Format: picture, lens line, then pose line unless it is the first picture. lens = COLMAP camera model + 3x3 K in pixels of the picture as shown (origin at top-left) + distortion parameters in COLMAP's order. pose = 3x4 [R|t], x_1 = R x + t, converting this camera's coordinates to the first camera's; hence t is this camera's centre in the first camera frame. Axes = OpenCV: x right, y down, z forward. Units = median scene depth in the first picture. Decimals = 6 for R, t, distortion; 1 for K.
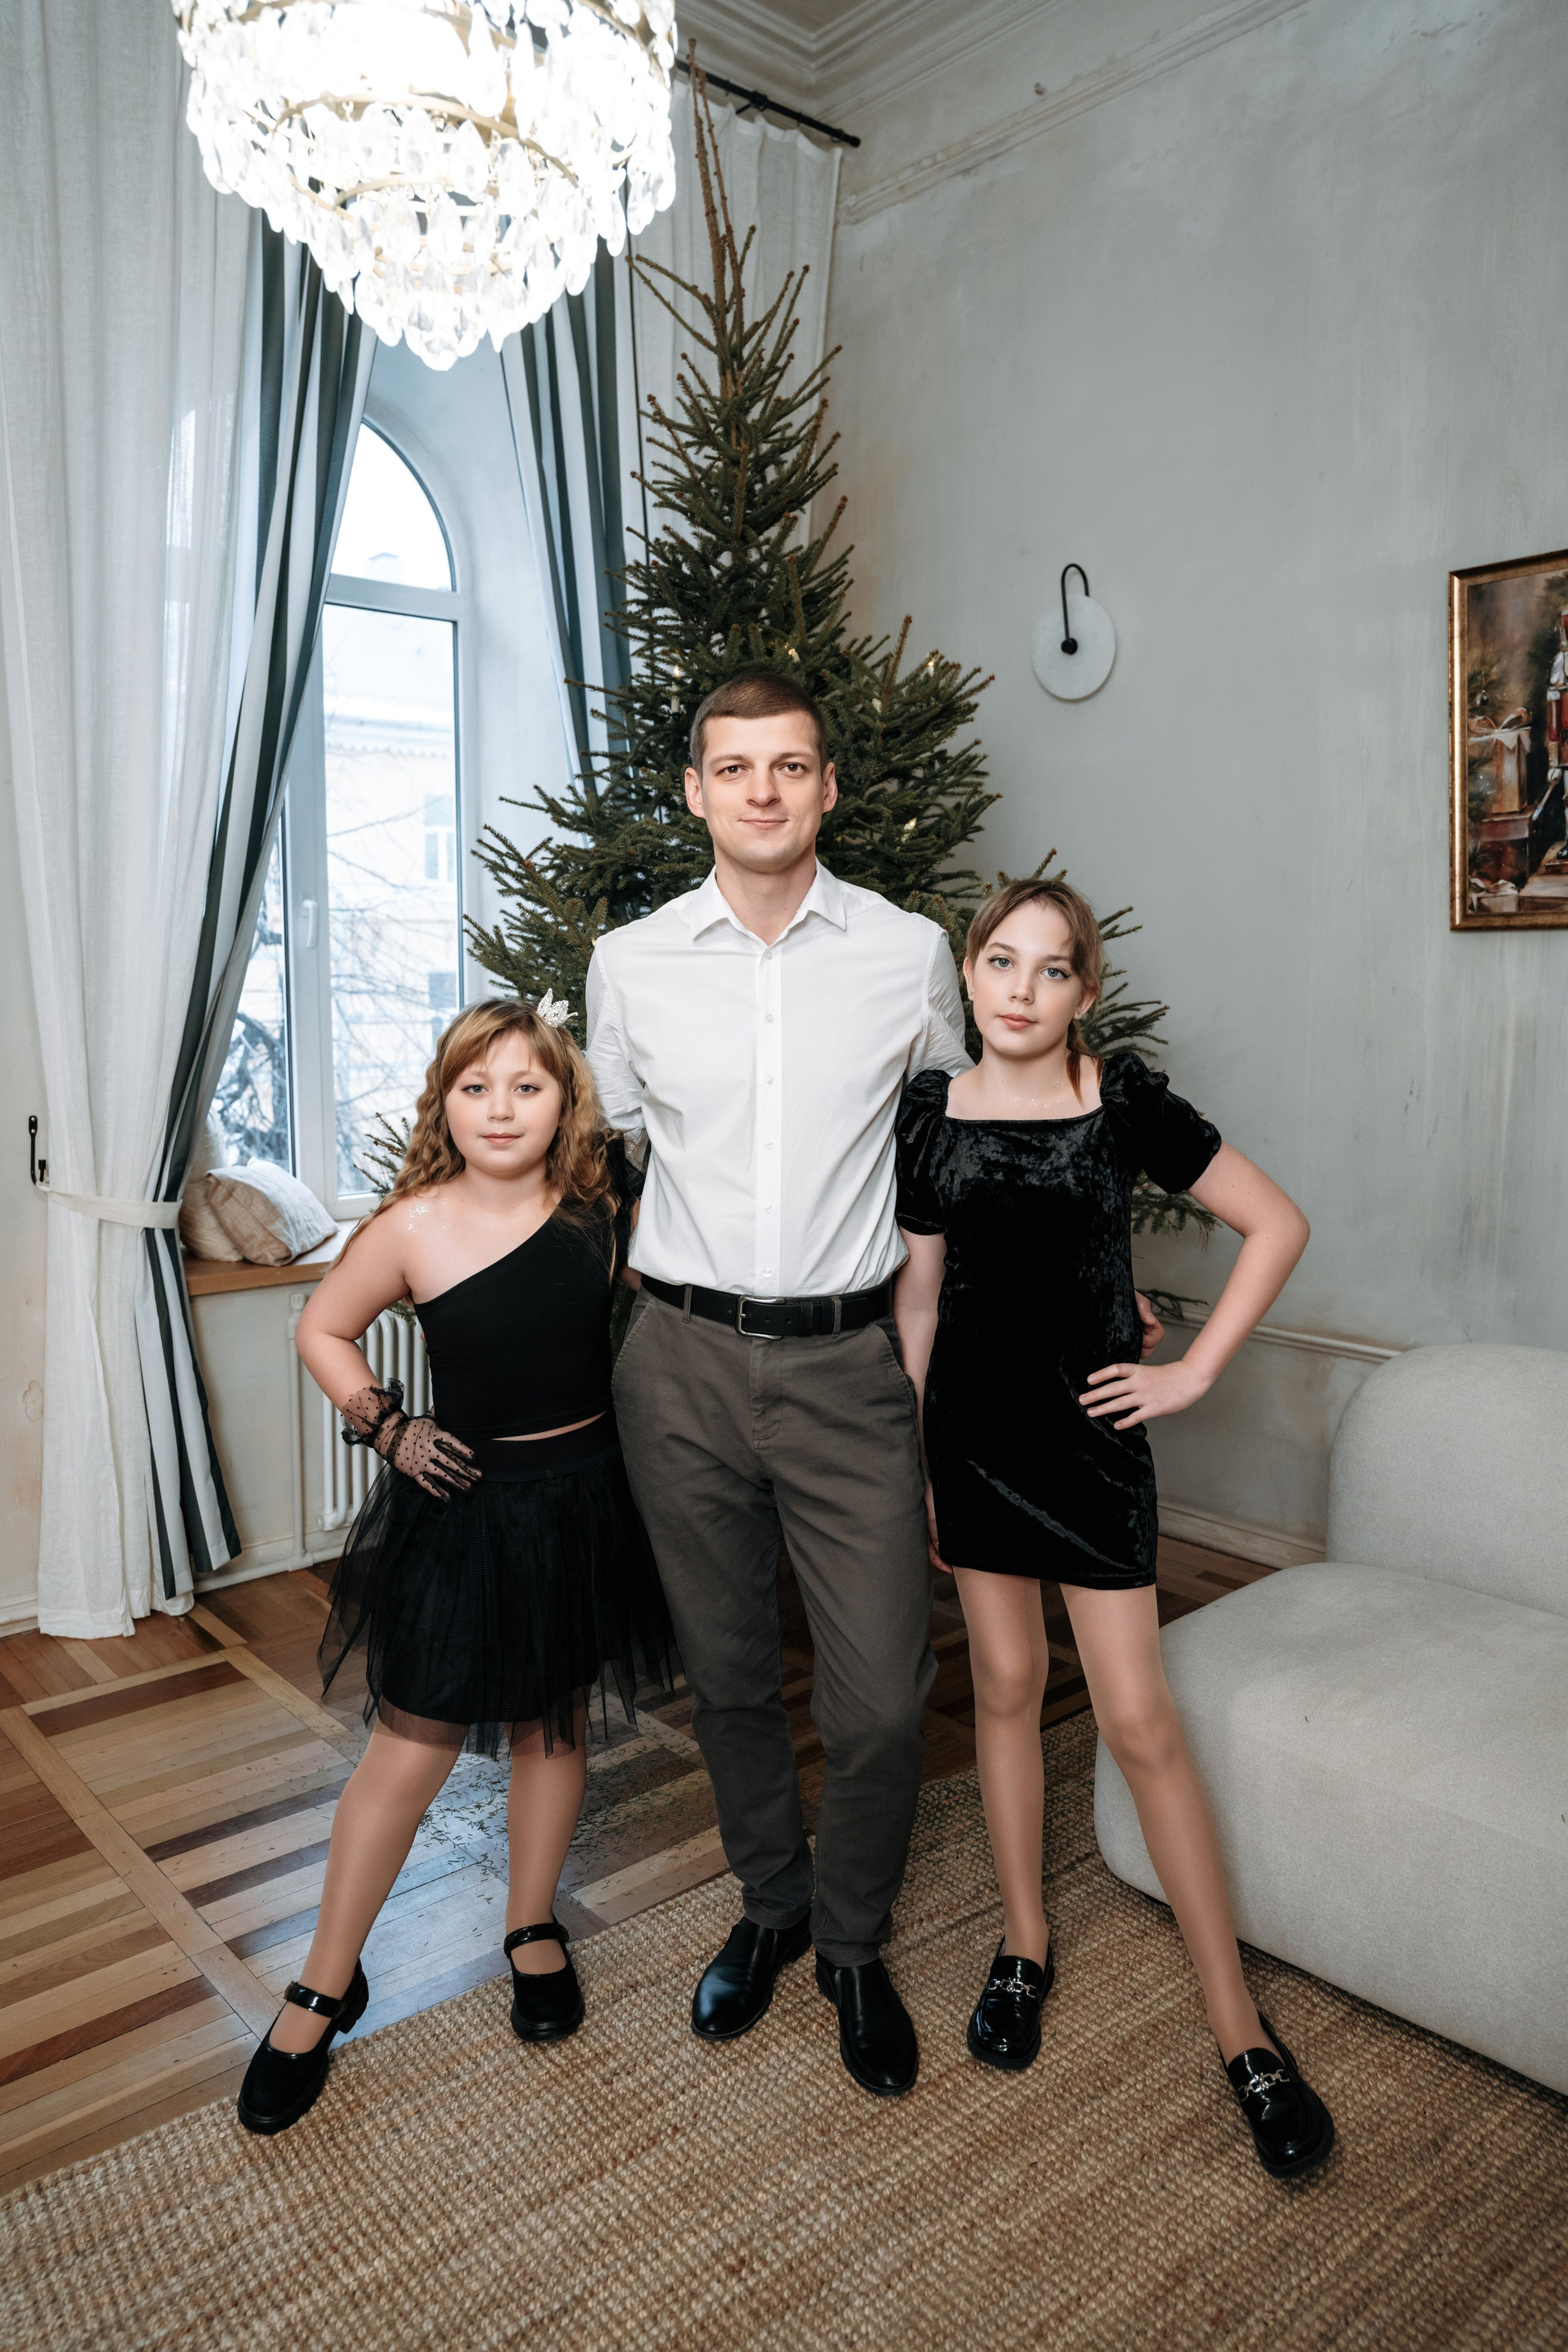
lens RADIAL K [[1599.5, 0, 768.8], [0, 1599.5, 1184.6], [0, 0, 1]] dist [-0.101530, 0.070262]
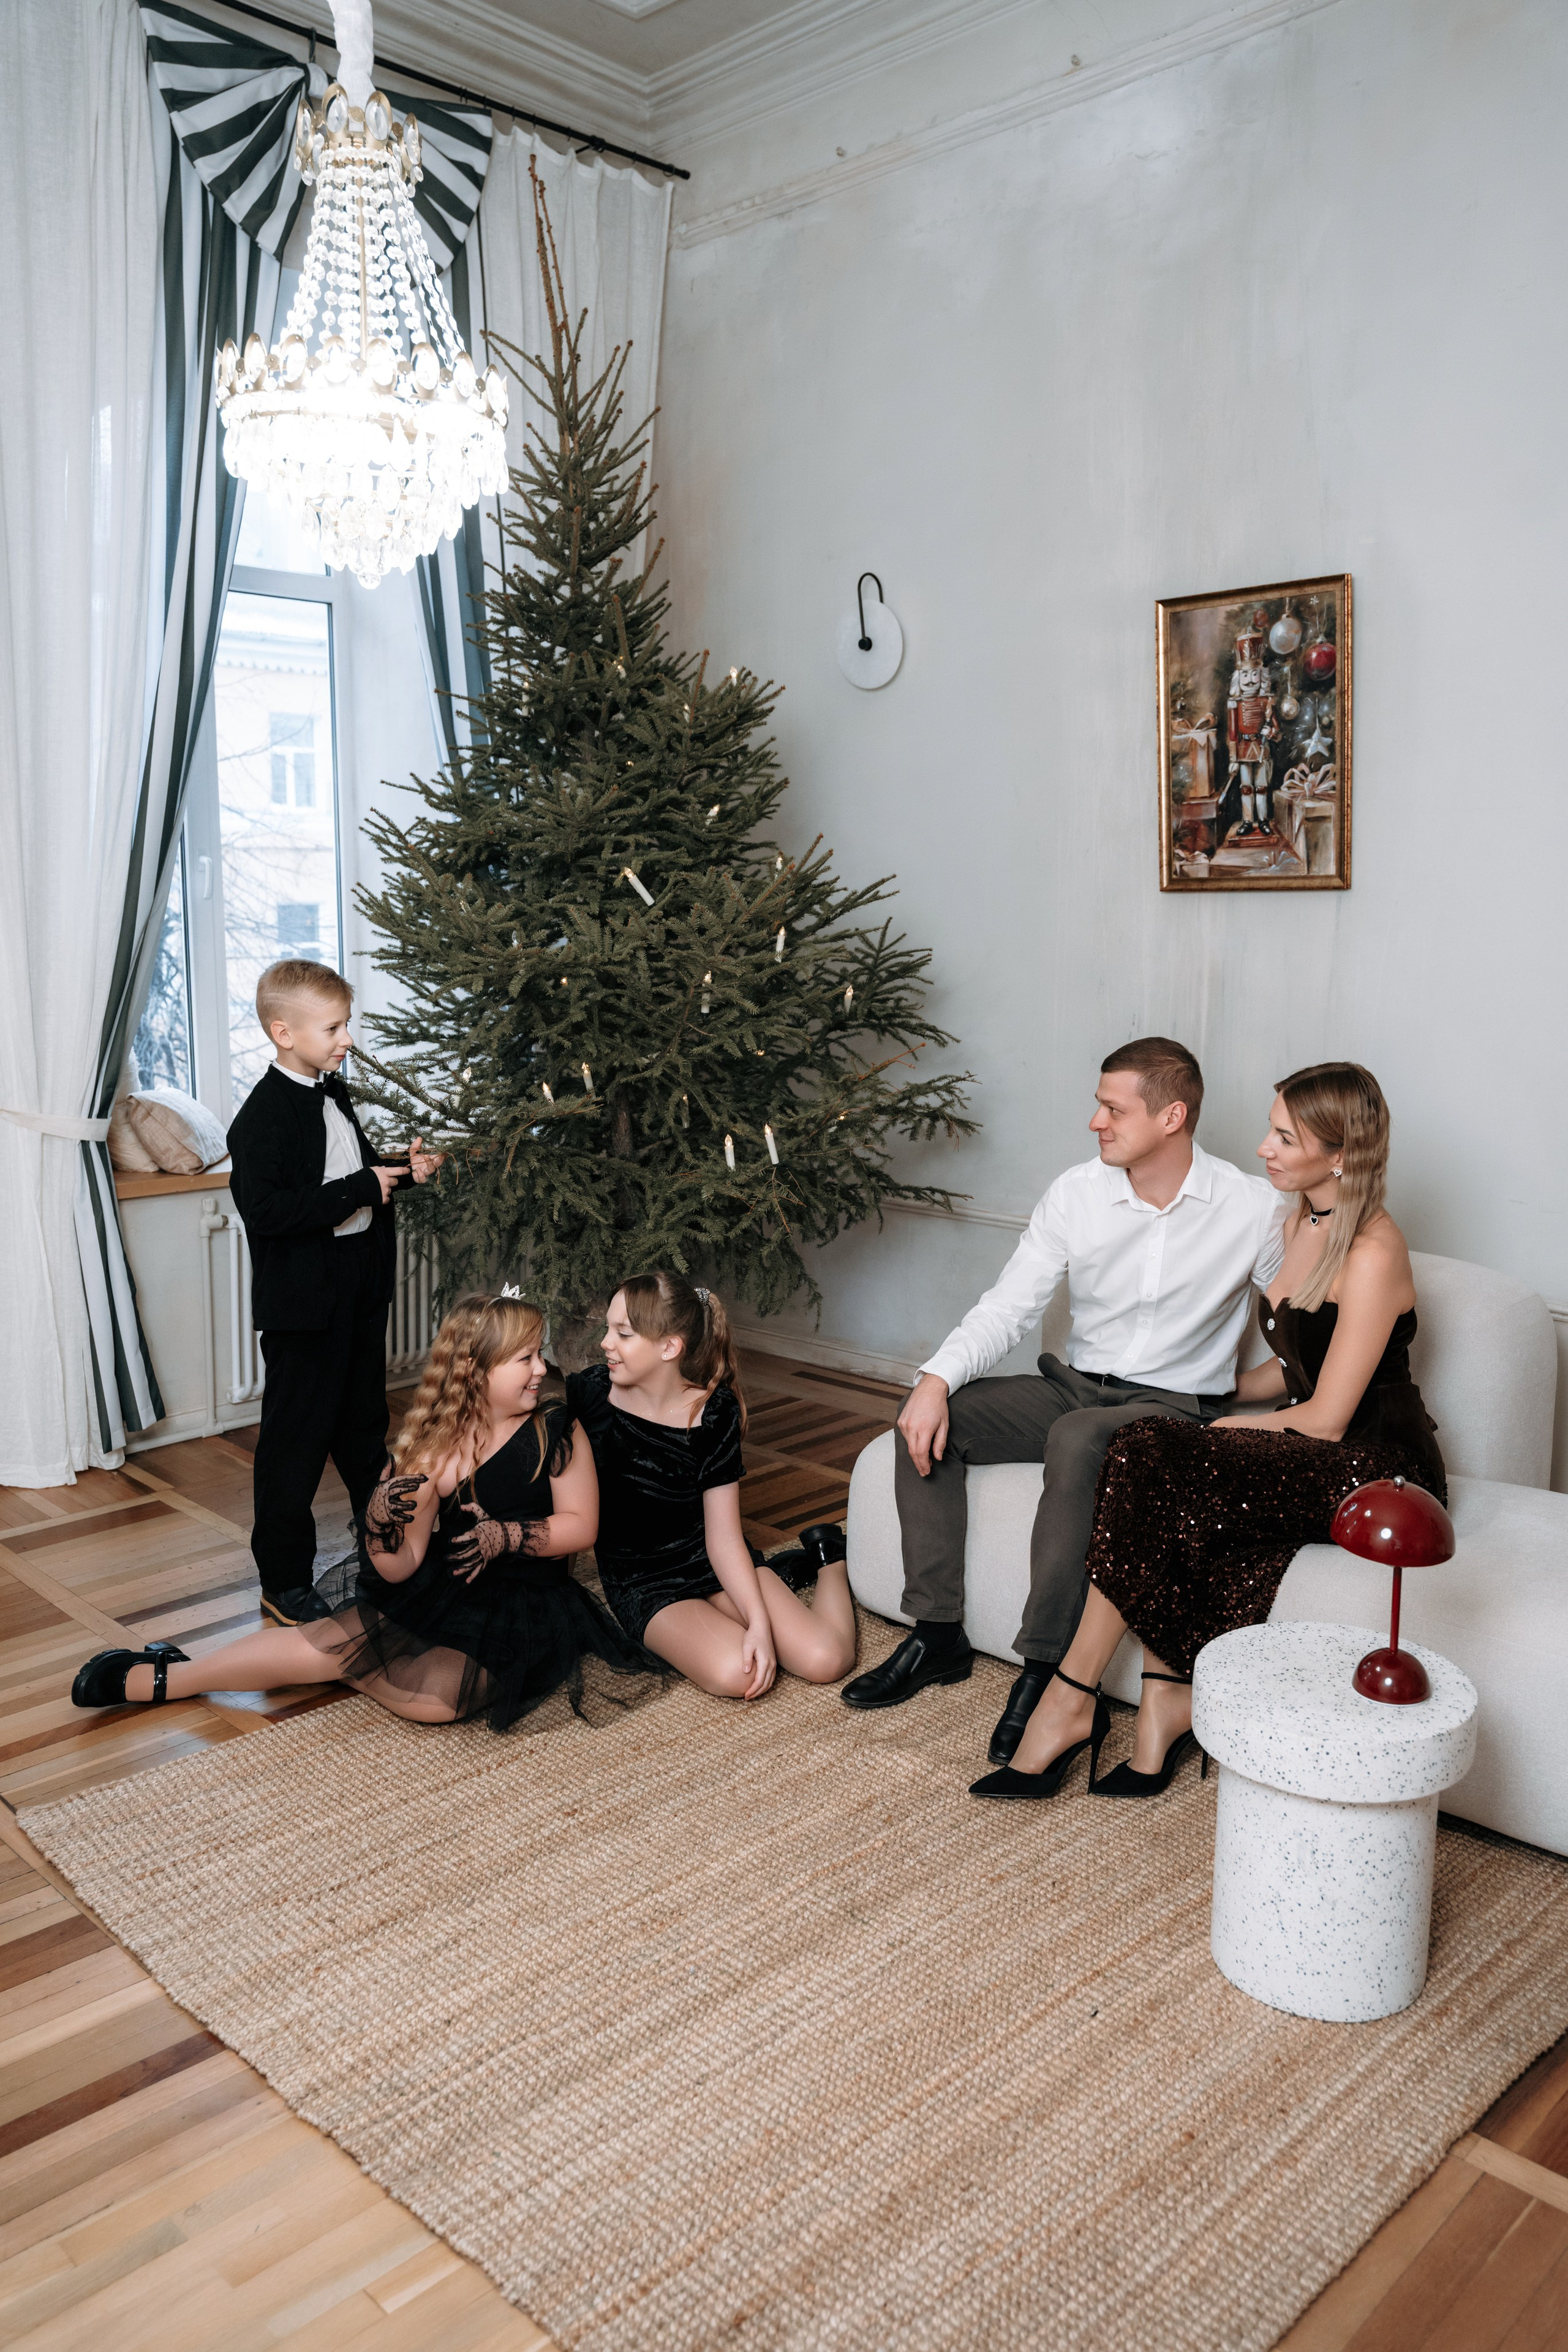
lens RADIAL K [[1704.4, 0, 789.9], [0, 1704.4, 1194.5], [0, 0, 1]] dist [-0.068081, 0.060838]
pose [[0.996456, -0.010000, 0.083515, 0.030553], [0.006883, 0.999272, 0.037523, 0.025401], [-0.083830, -0.036815, 0.995800, -0.325095]]
